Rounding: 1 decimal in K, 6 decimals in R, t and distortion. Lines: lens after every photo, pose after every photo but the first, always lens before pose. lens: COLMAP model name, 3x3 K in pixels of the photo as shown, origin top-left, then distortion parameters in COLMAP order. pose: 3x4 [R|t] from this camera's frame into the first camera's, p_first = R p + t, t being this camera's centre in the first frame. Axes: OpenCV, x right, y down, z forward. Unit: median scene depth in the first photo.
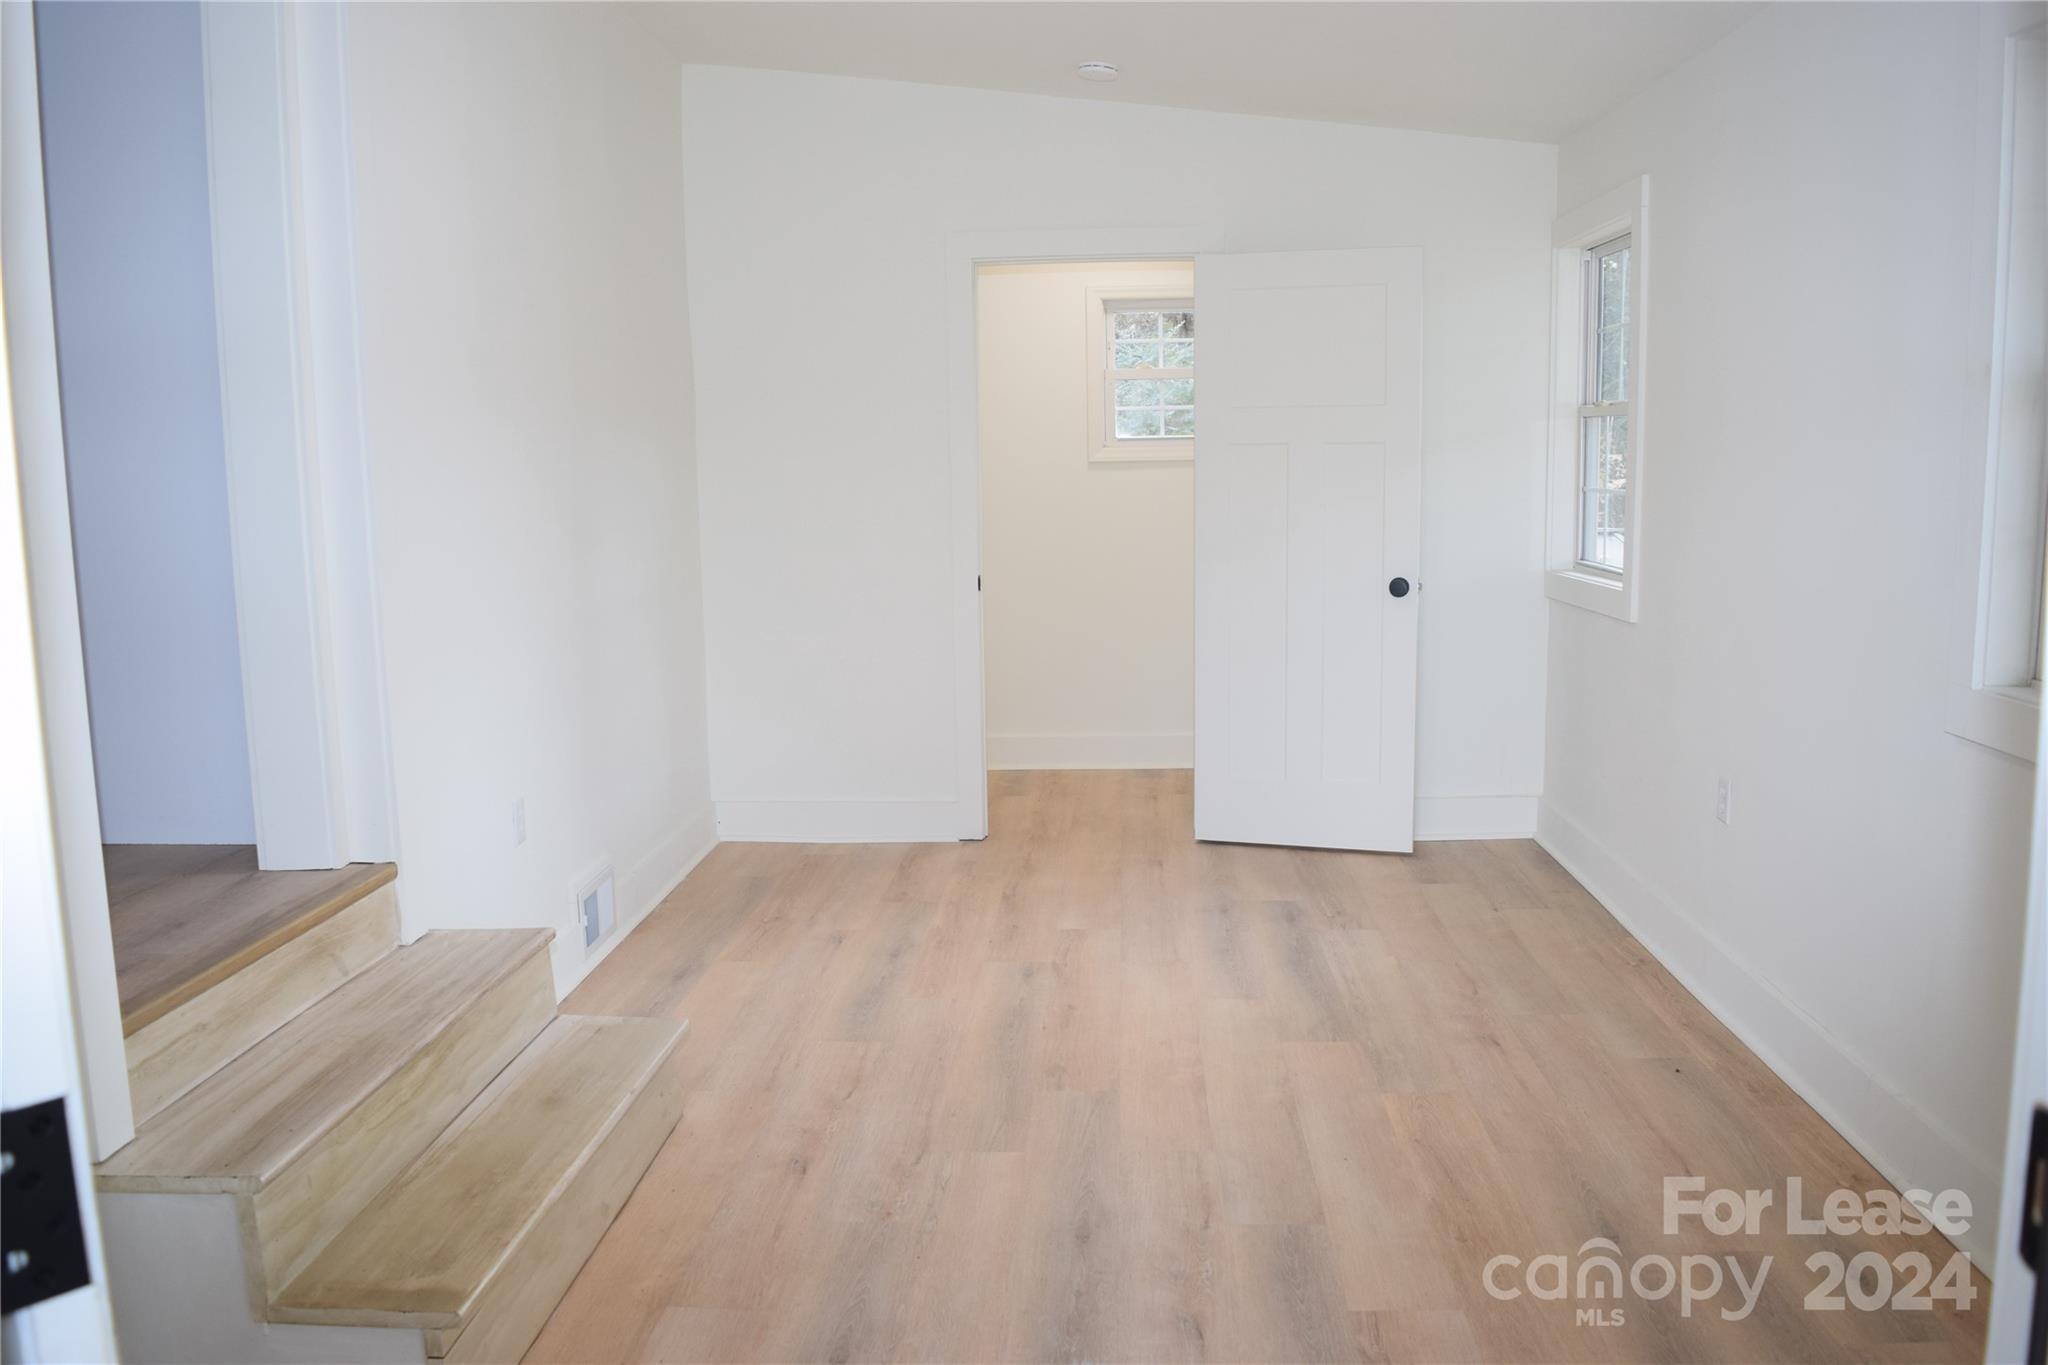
lens RADIAL K [[1608.1, 0, 1012.1], [0, 1608.1, 674.1], [0, 0, 1]] dist [-0.095968, 0.024022]
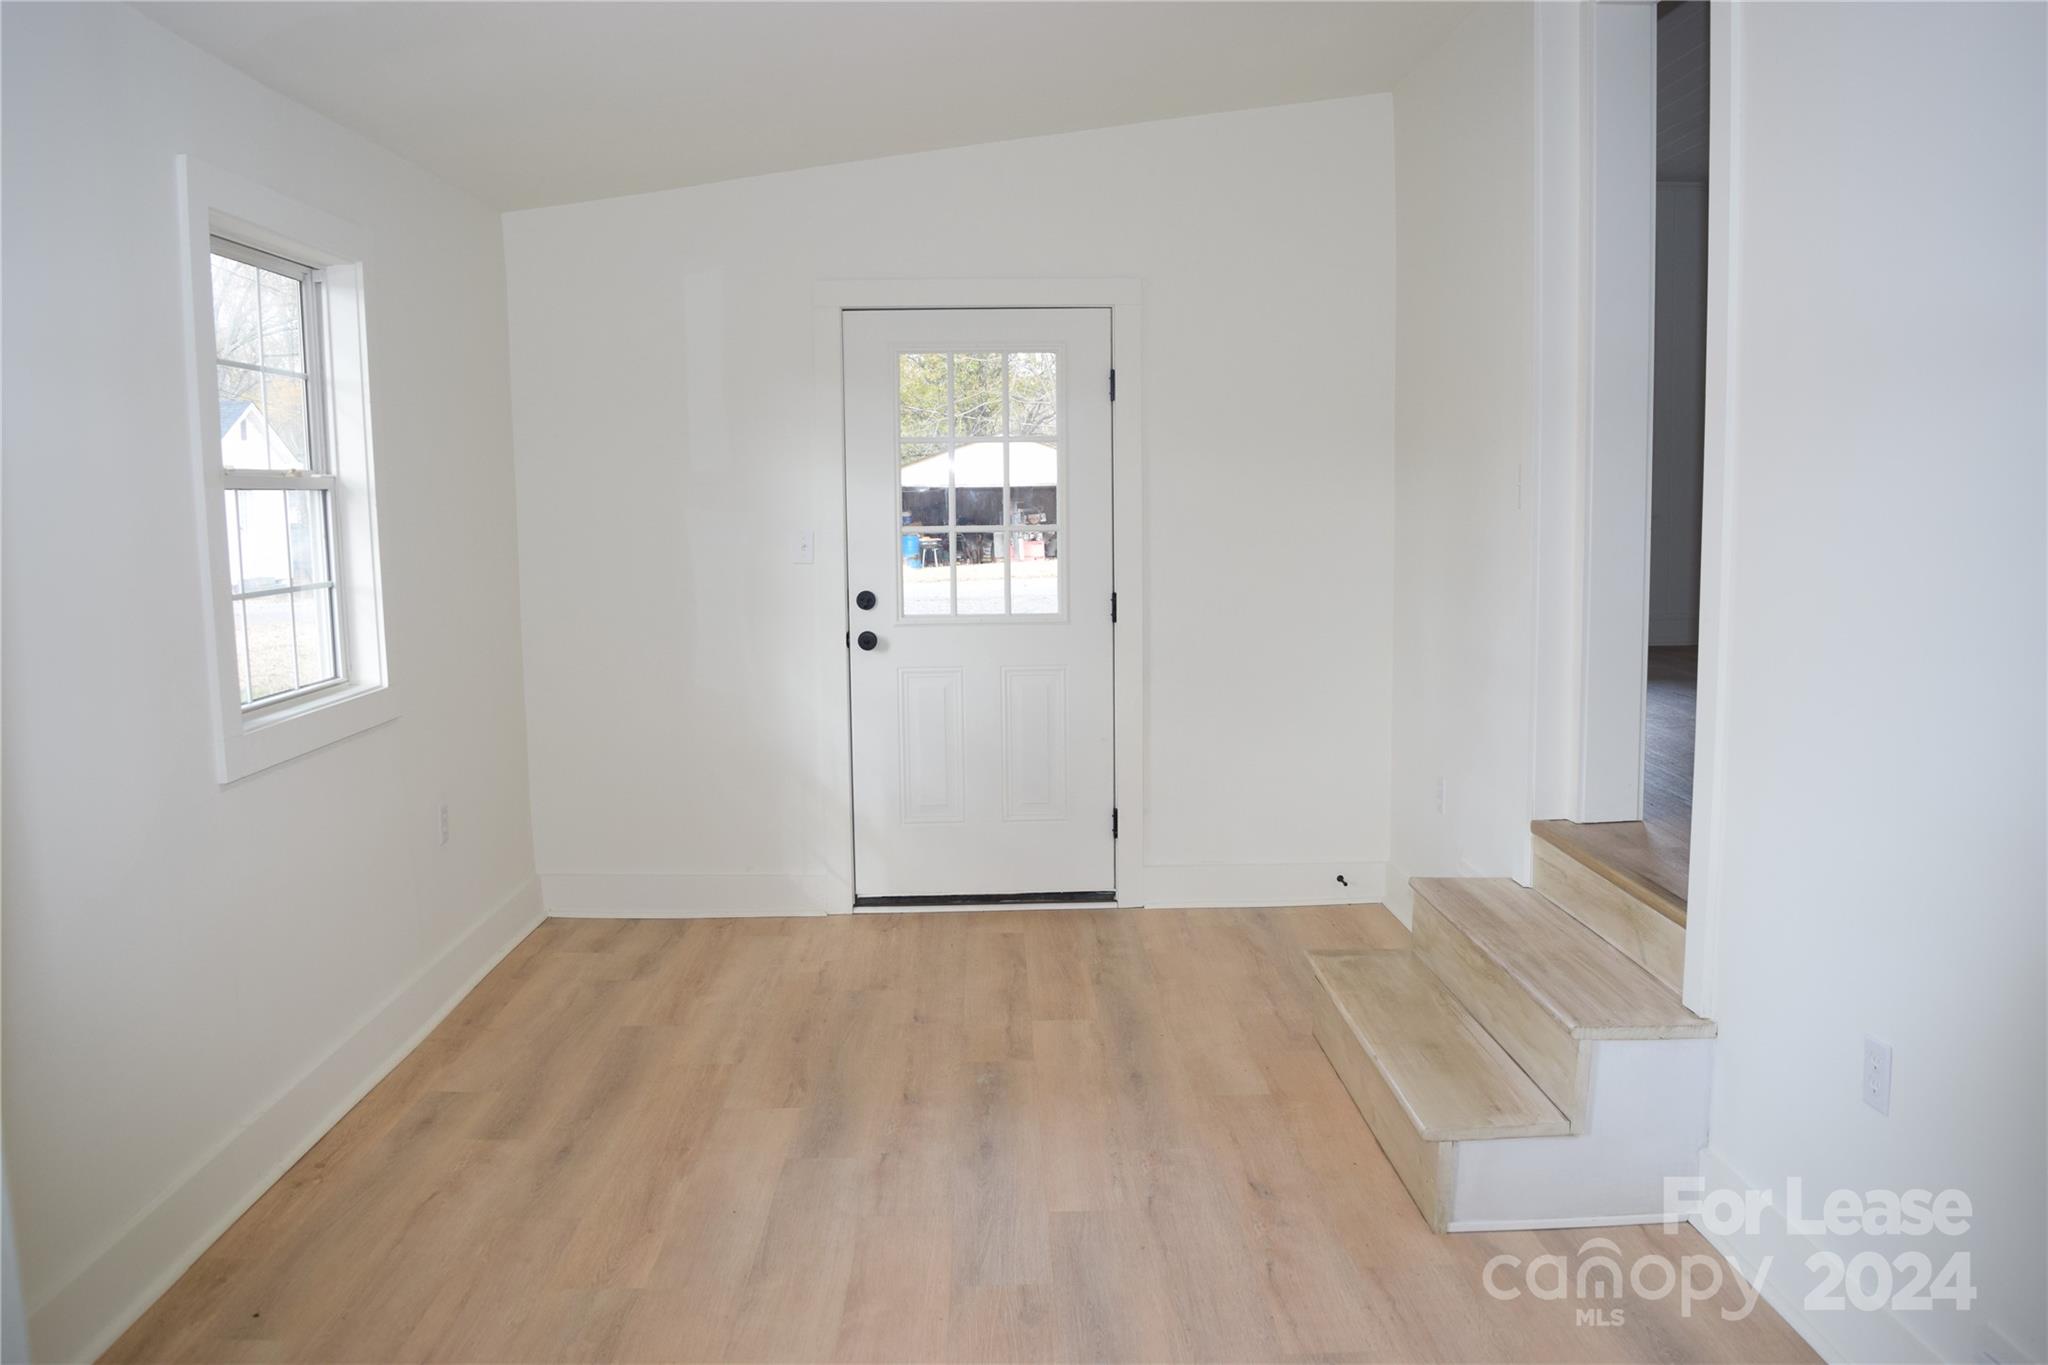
lens RADIAL K [[1608.1, 0, 1012.1], [0, 1608.1, 674.1], [0, 0, 1]] dist [-0.095968, 0.024022]
pose [[-0.995934, 0.042964, -0.079176, 0.103803], [0.021987, 0.968289, 0.248865, -0.302032], [0.087358, 0.246112, -0.965296, 2.047617]]
